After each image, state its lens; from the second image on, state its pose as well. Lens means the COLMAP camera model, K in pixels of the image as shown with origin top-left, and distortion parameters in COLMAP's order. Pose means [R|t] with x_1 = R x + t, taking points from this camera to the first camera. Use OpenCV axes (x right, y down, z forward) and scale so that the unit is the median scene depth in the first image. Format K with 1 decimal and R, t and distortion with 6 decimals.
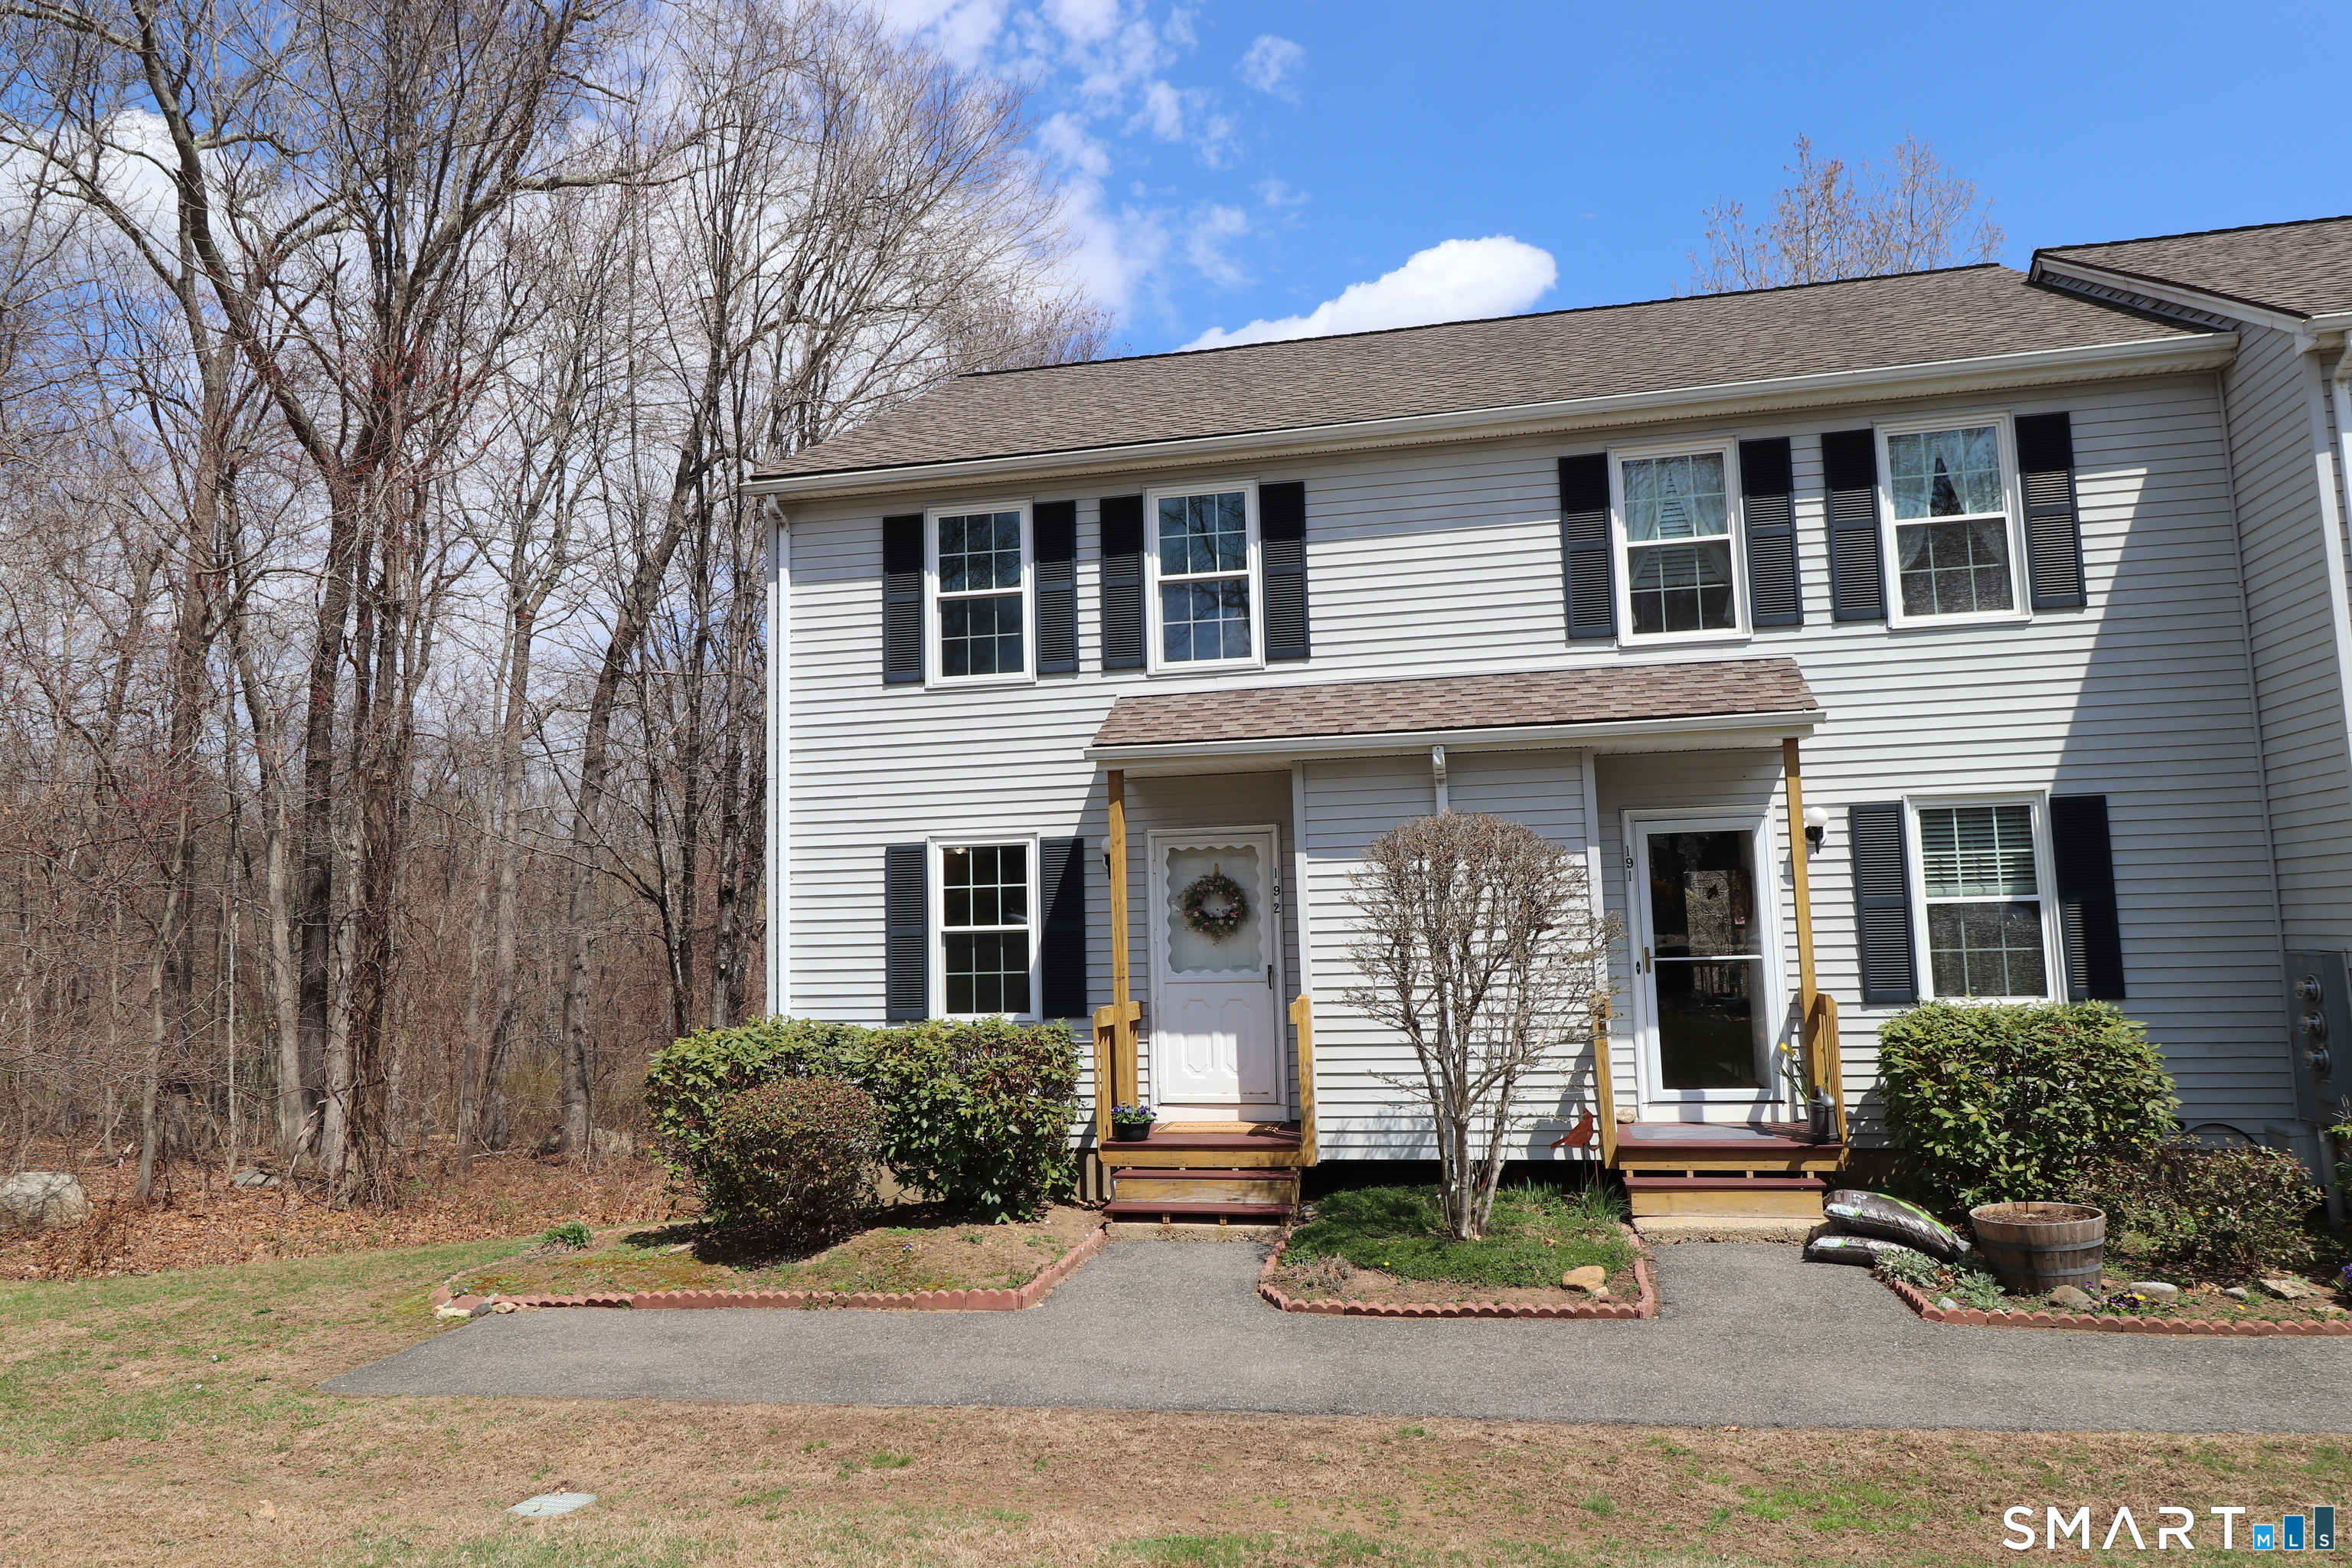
lens RADIAL K [[1613.8, 0, 1153.4], [0, 1613.8, 760.0], [0, 0, 1]] dist [-0.001311, 0.000809]
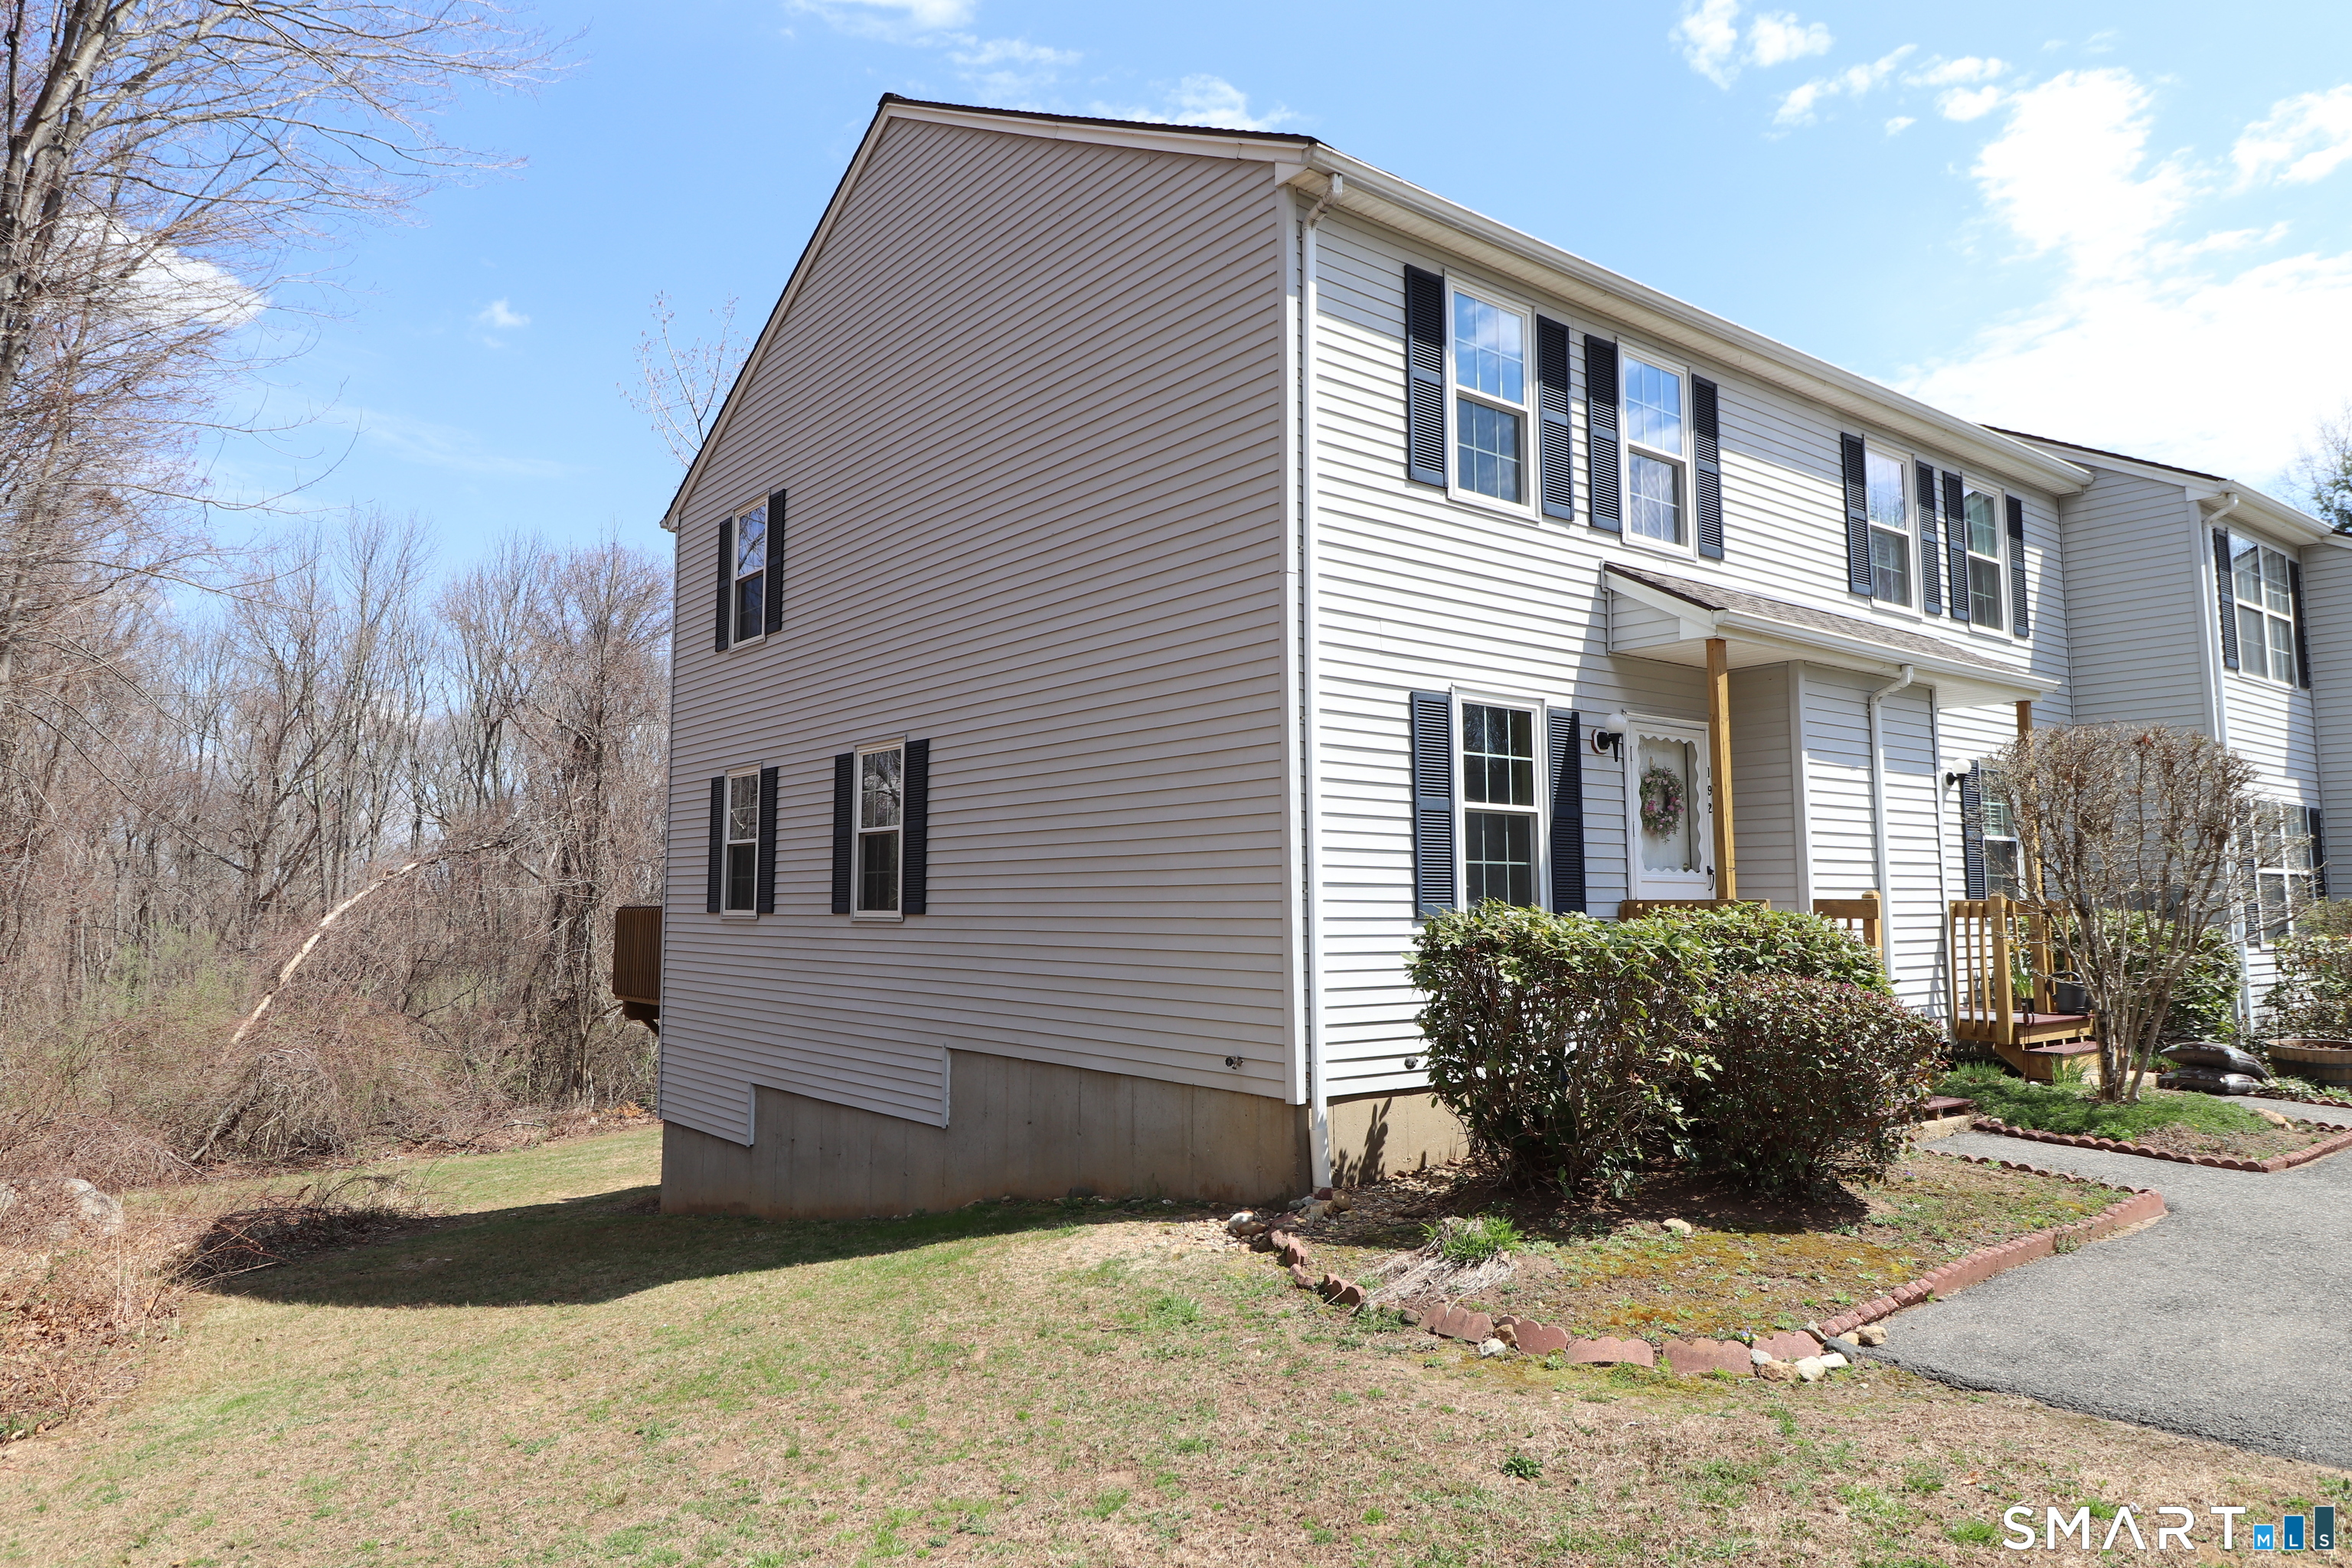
lens RADIAL K [[1477.7, 0, 1171.4], [0, 1477.7, 761.9], [0, 0, 1]] dist [-0.005205, 0.001168]
pose [[0.635730, 0.102389, 0.765090, -0.795652], [-0.098785, 0.993805, -0.050915, 0.138452], [-0.765564, -0.043212, 0.641907, 0.663829]]
